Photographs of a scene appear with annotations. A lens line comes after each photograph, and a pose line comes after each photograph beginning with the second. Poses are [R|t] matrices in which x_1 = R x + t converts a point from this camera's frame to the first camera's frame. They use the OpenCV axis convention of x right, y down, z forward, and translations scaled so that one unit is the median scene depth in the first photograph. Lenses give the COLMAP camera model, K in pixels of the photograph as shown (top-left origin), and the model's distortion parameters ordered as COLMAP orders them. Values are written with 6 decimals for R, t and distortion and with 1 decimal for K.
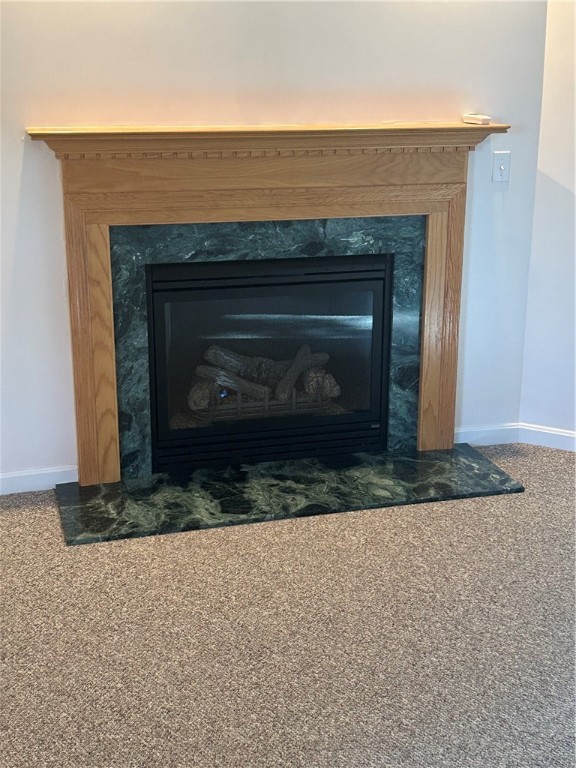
lens RADIAL K [[1065.4, 0, 288.3], [0, 1065.4, 381.0], [0, 0, 1]] dist [0.054661, 0.000000]
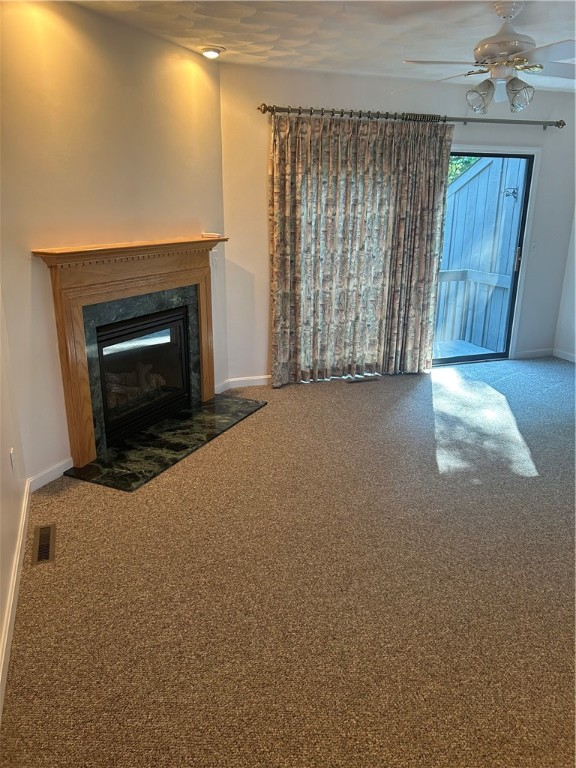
lens RADIAL K [[573.0, 0, 288.5], [0, 573.0, 387.5], [0, 0, 1]] dist [-0.001150, 0.007265]
pose [[0.652235, -0.224888, 0.723889, -0.594757], [0.214858, 0.970660, 0.107961, -0.047060], [-0.726929, 0.085118, 0.681417, 0.163653]]
